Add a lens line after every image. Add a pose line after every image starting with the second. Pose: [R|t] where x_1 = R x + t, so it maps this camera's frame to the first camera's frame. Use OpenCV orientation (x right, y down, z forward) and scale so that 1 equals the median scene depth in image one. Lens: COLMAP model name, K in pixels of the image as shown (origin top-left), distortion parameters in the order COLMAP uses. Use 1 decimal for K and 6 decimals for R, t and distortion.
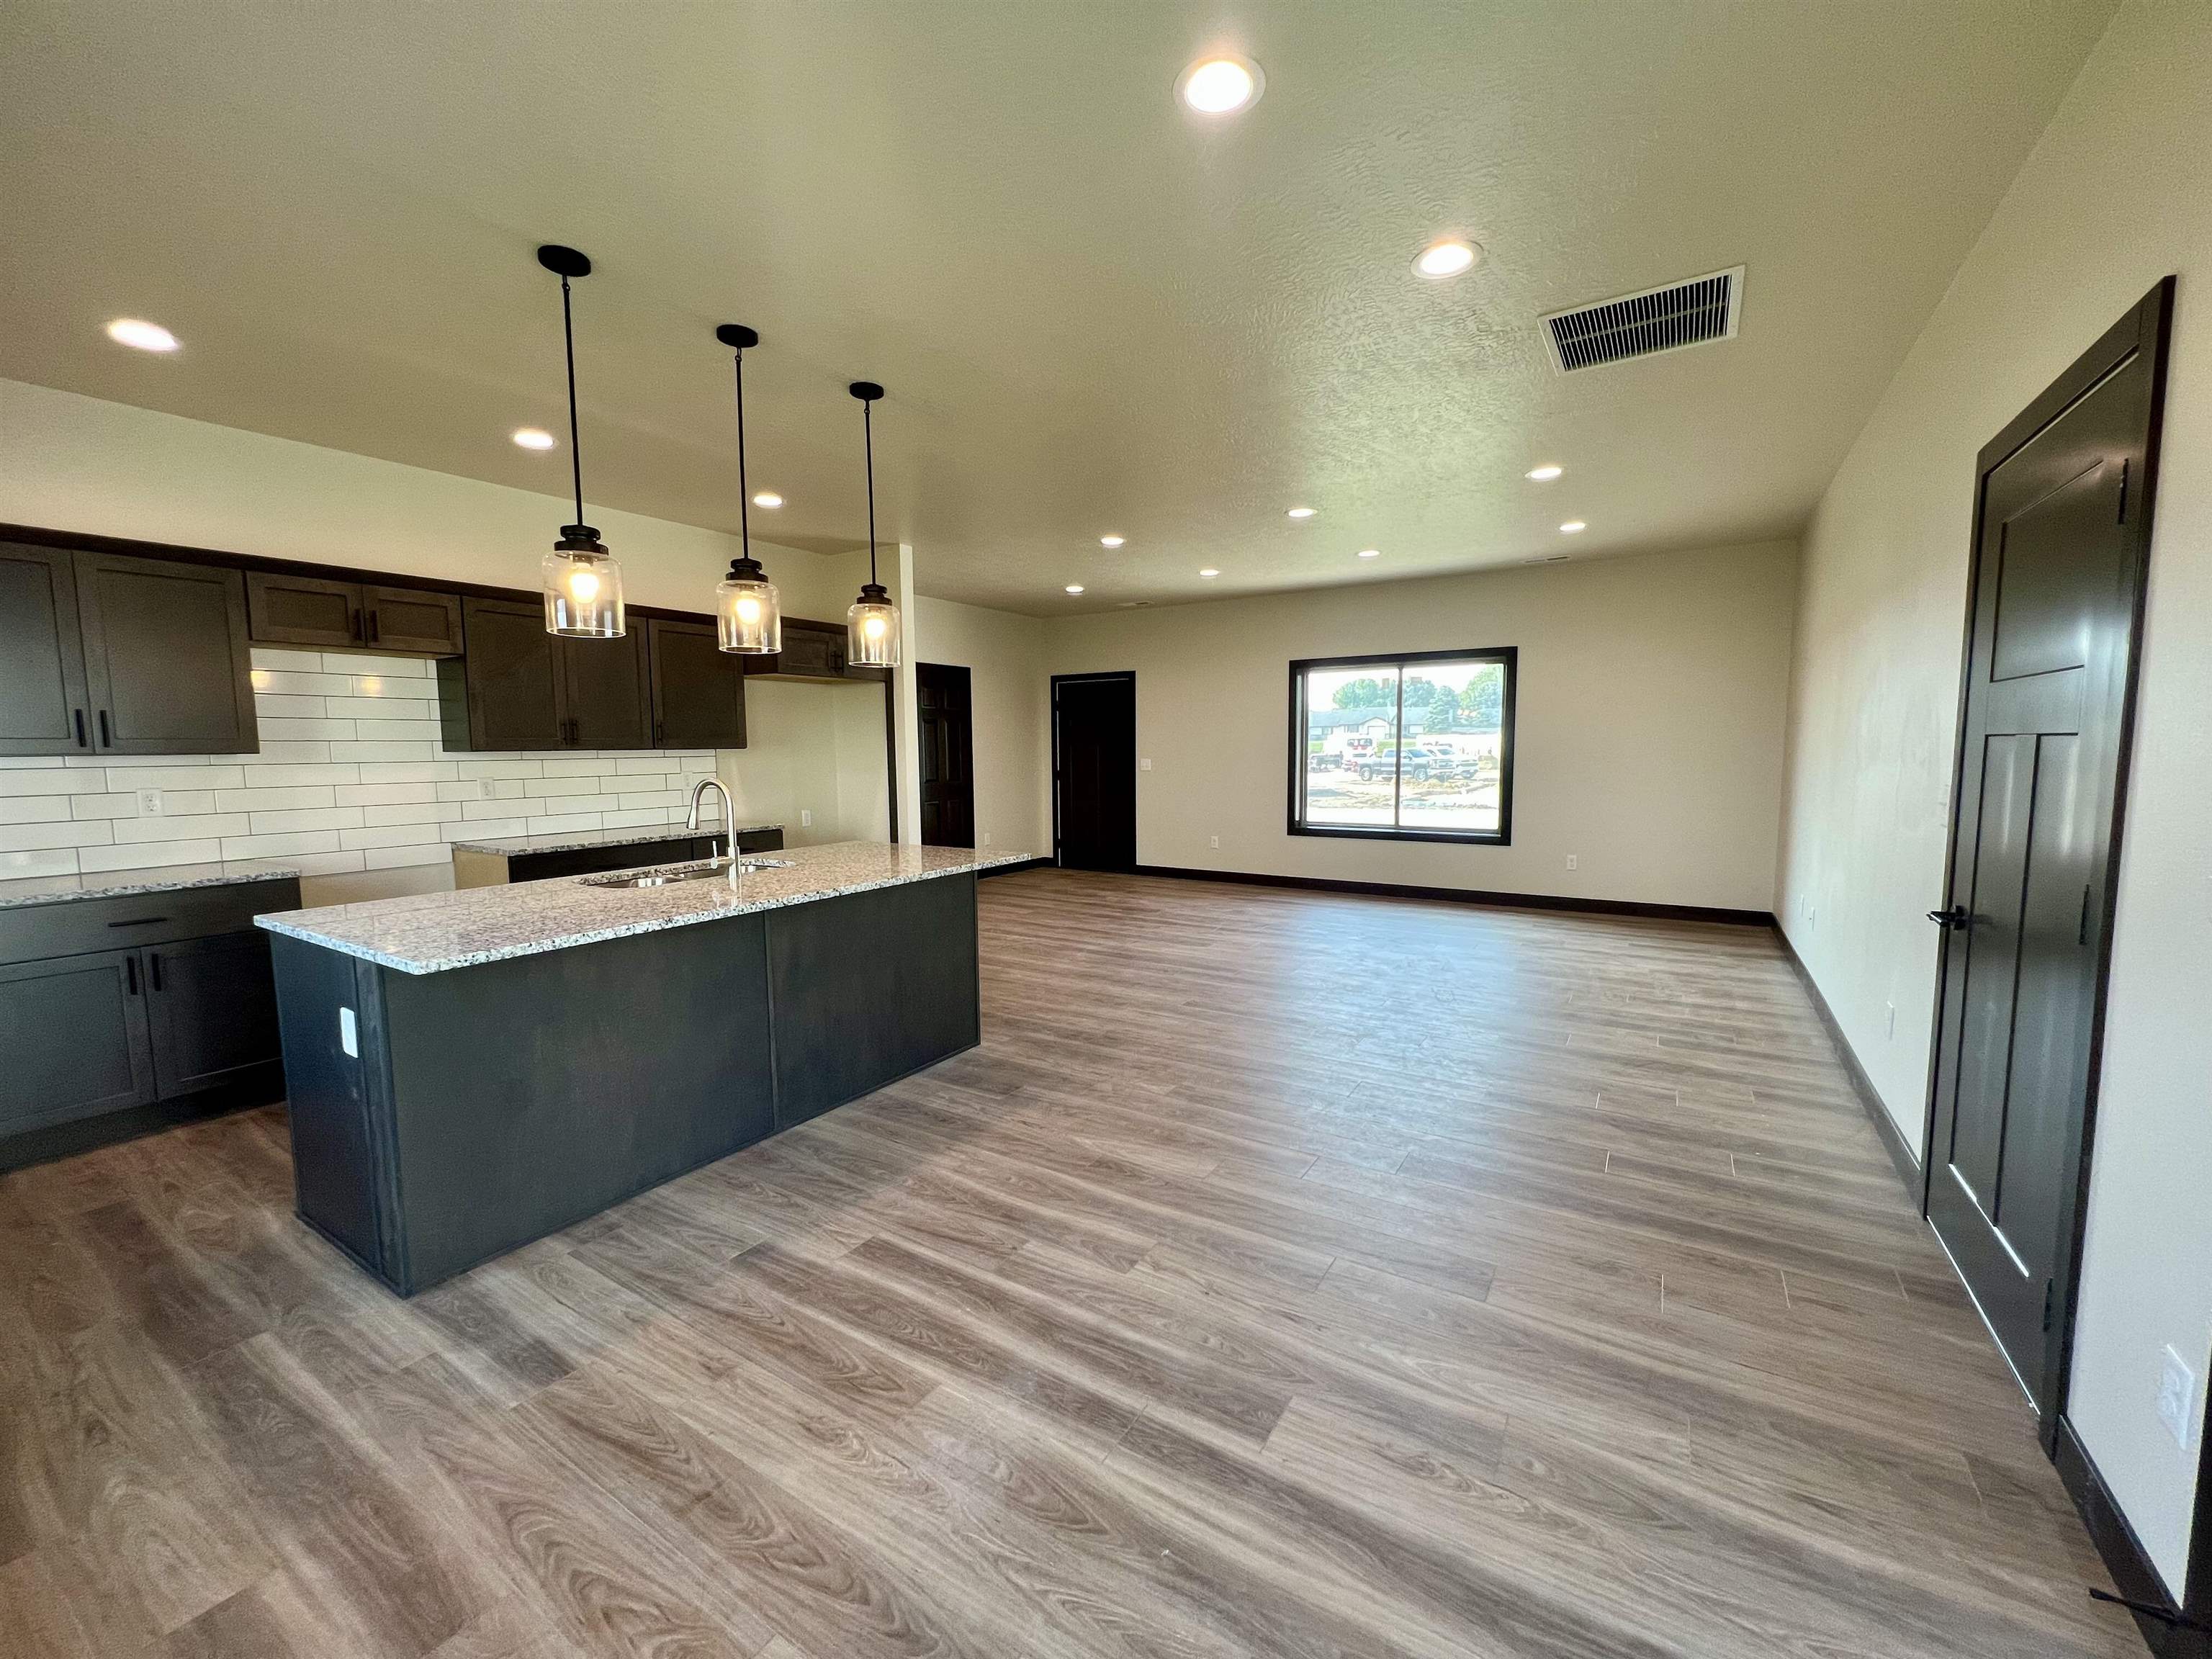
lens RADIAL K [[884.5, 0, 1104.8], [0, 884.5, 833.1], [0, 0, 1]] dist [-0.004505, 0.002155]
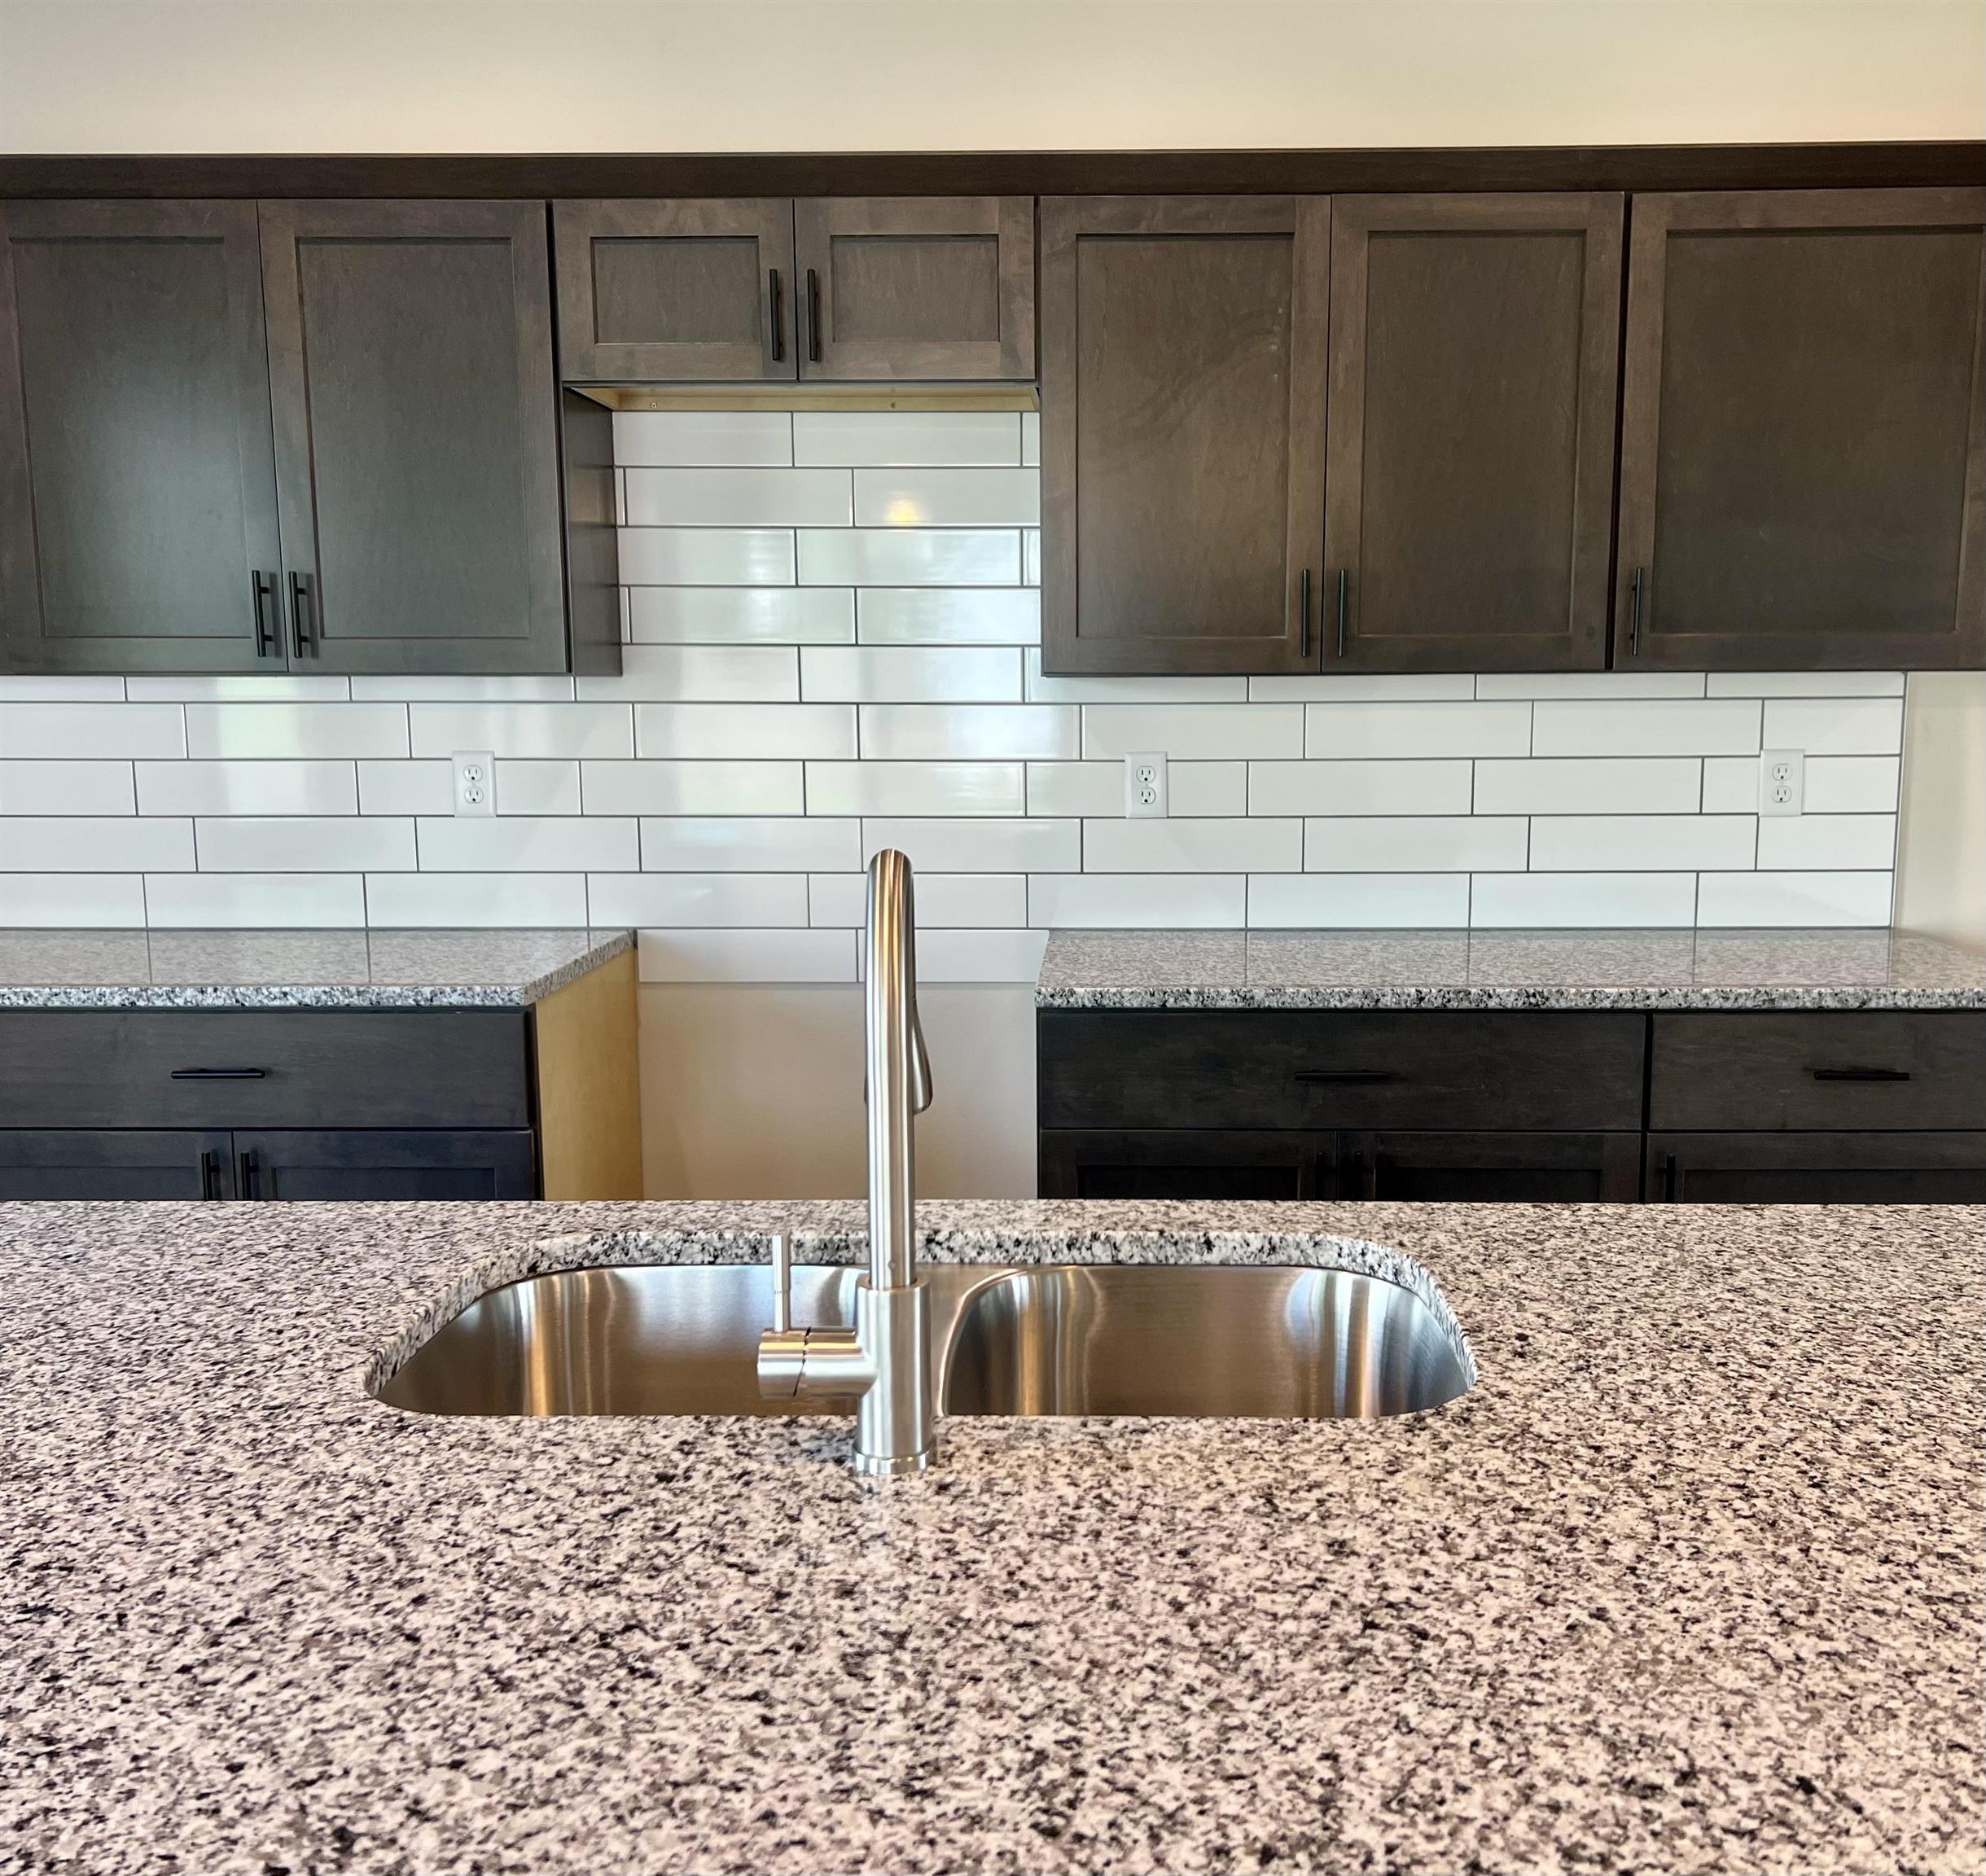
lens RADIAL K [[1900.1, 0, 1086.8], [0, 1900.1, 941.3], [0, 0, 1]] dist [0.030942, 0.000000]
pose [[0.520766, 0.127711, -0.844093, -0.093047], [-0.087249, 0.991532, 0.096189, -0.069652], [0.849229, 0.023554, 0.527499, 0.700590]]
